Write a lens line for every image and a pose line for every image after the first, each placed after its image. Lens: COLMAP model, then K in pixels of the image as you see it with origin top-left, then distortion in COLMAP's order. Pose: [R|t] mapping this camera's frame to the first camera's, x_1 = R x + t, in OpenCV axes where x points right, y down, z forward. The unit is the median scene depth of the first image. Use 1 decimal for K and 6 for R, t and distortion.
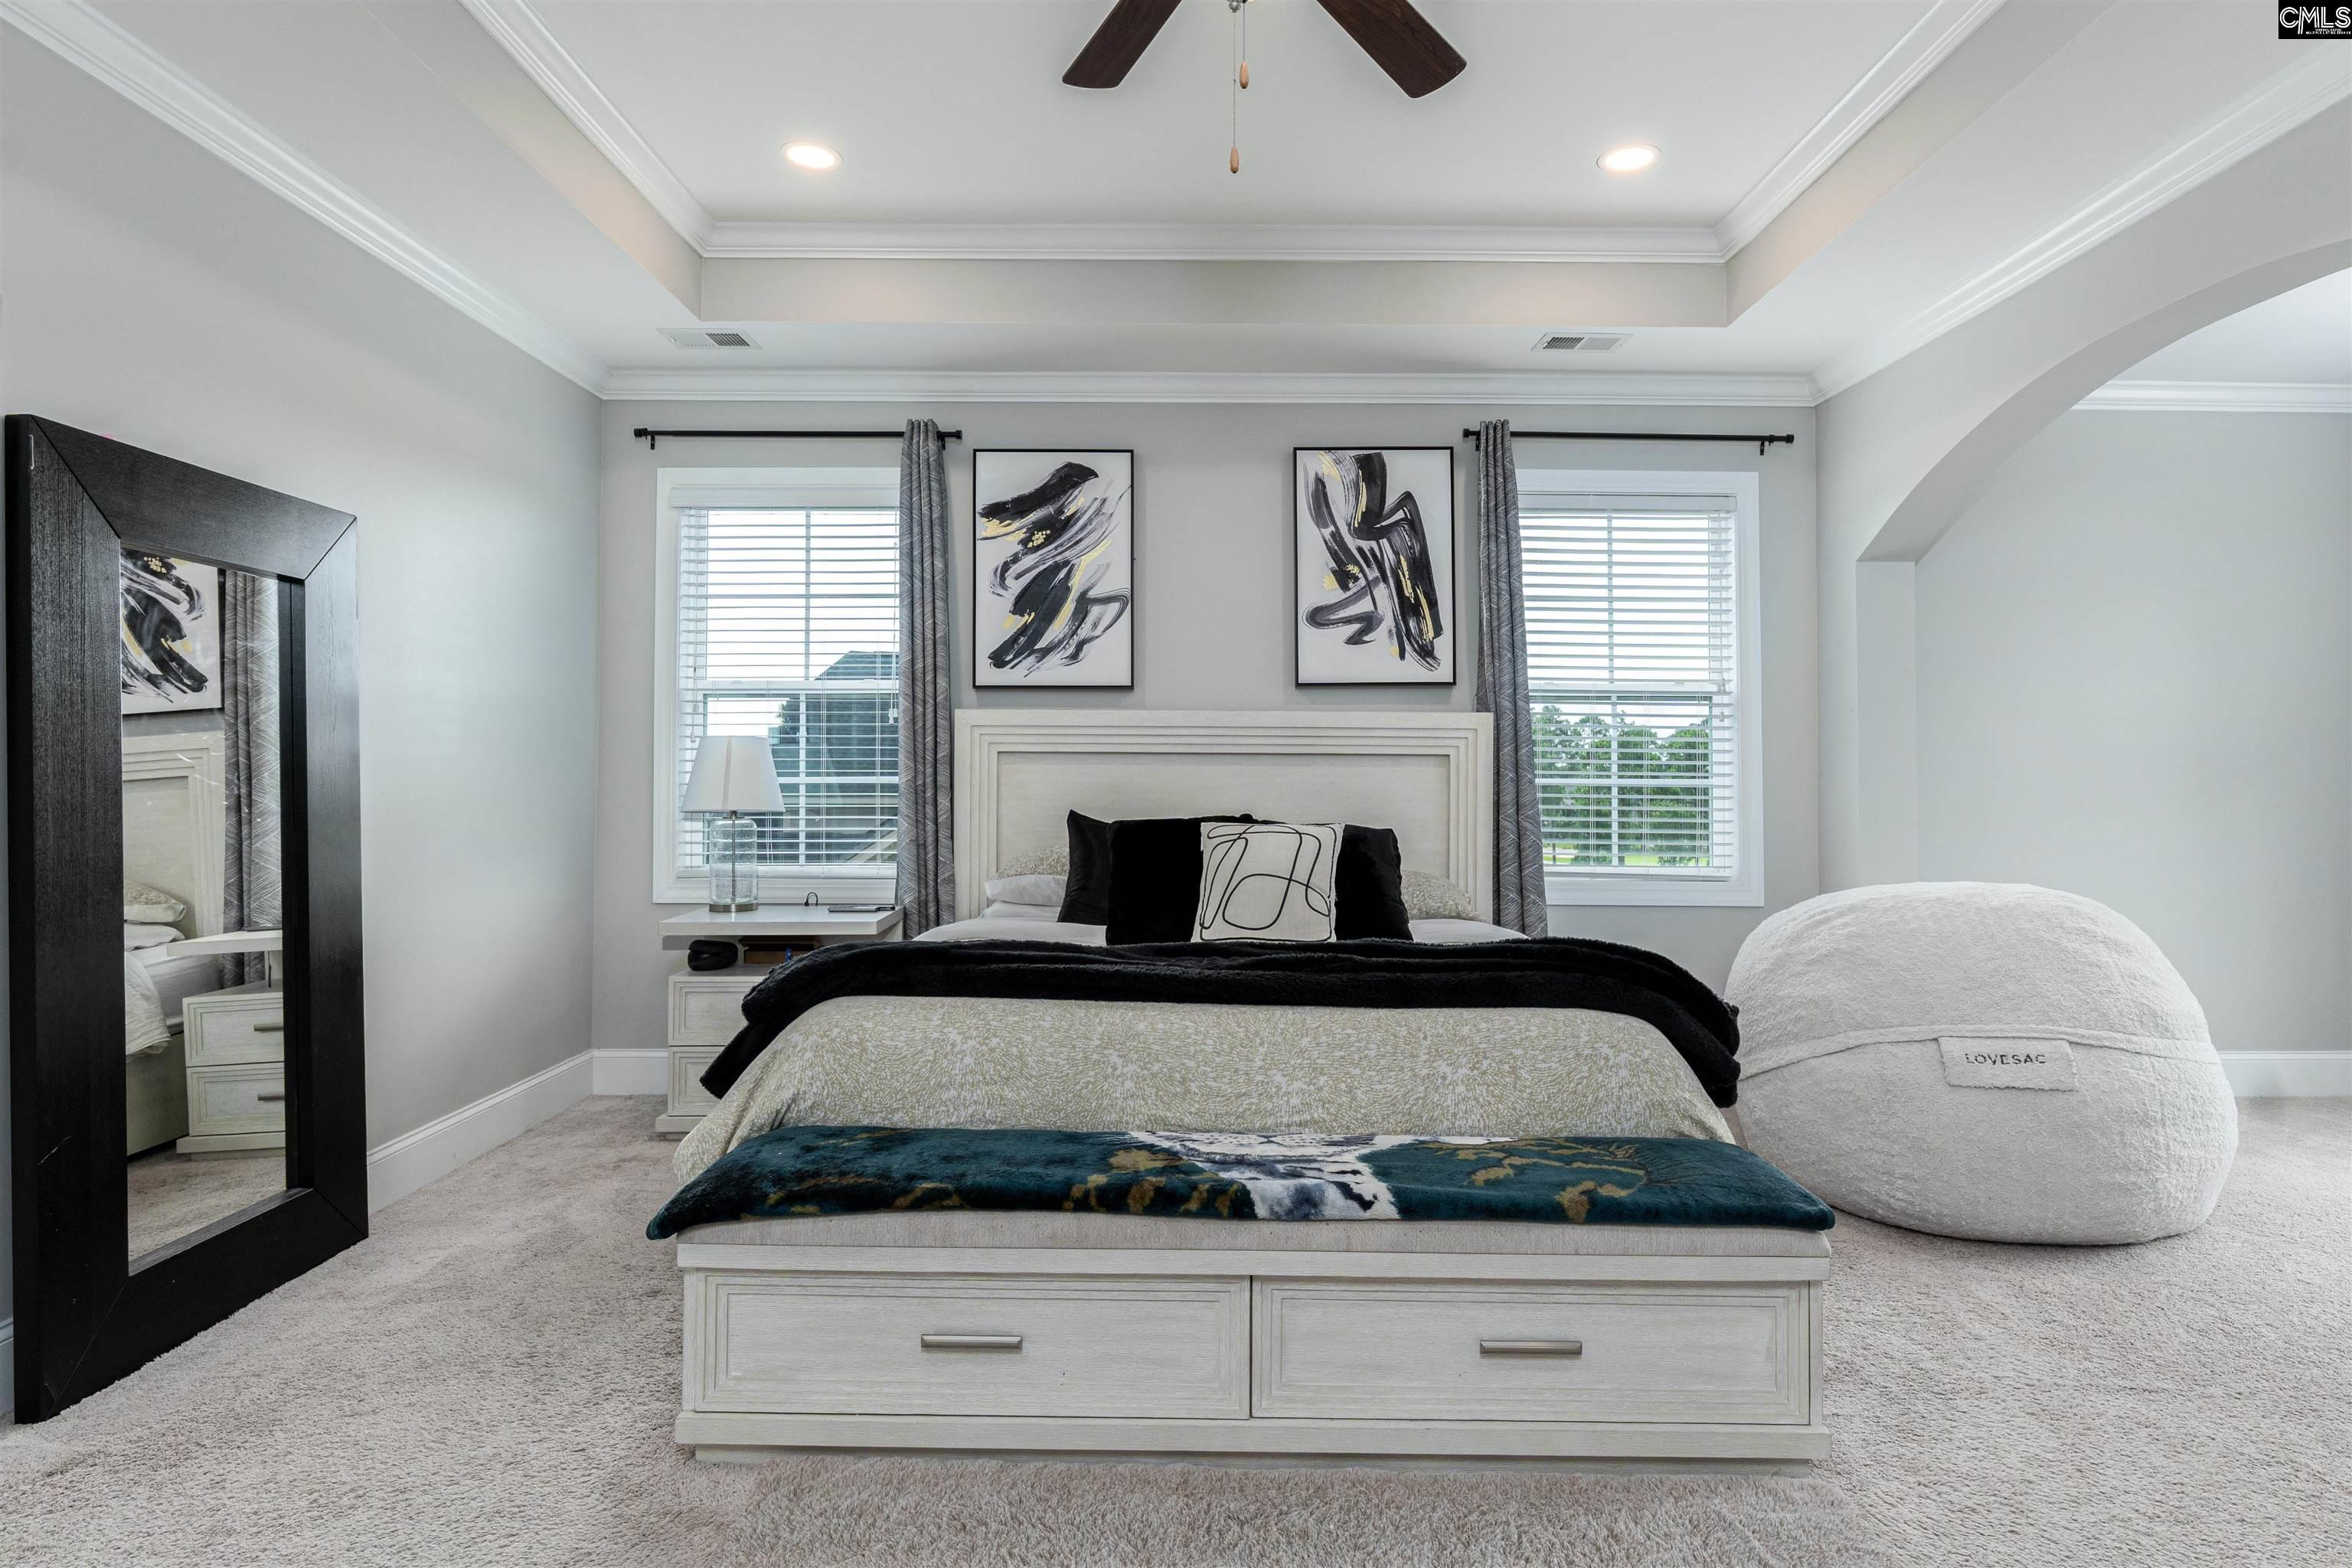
lens RADIAL K [[1255.4, 0, 1183.6], [0, 1255.4, 736.3], [0, 0, 1]] dist [-0.004198, 0.000253]
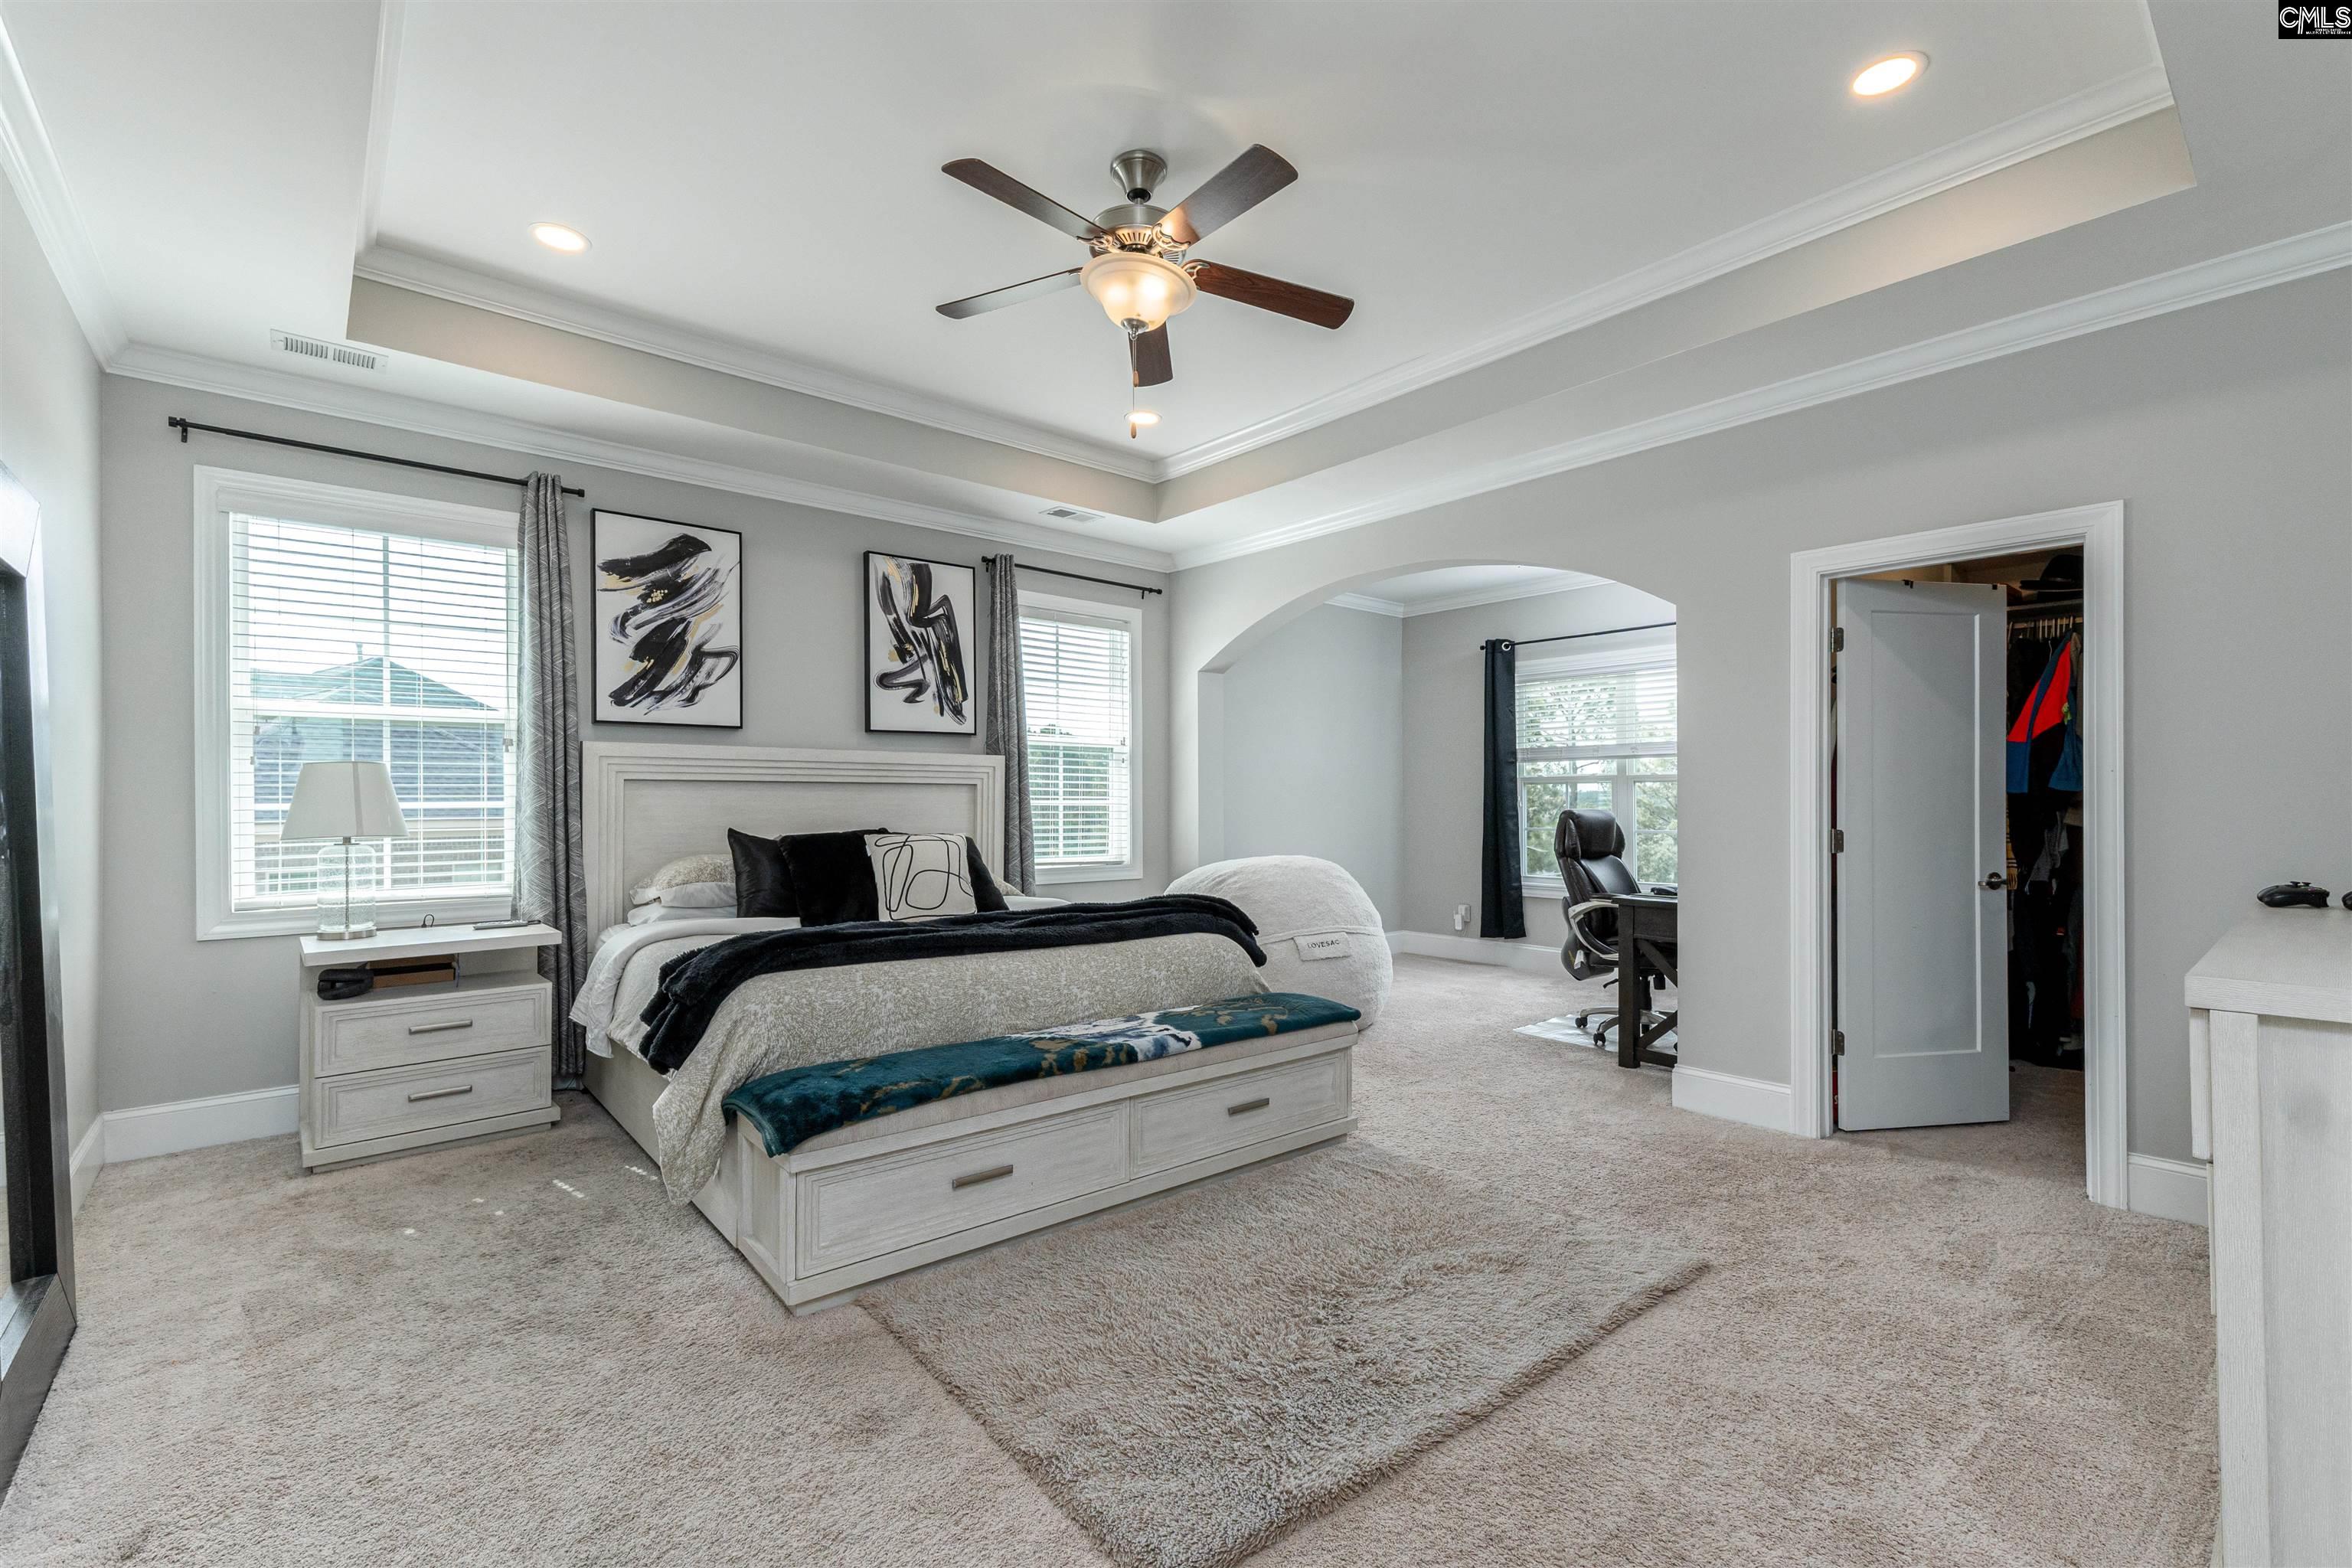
lens RADIAL K [[1022.2, 0, 1174.5], [0, 1022.2, 788.4], [0, 0, 1]] dist [0.005084, 0.000887]
pose [[0.762077, 0.002328, 0.647482, -0.371551], [-0.018014, 0.999683, 0.017608, -0.005078], [-0.647235, -0.025083, 0.761877, -0.035958]]
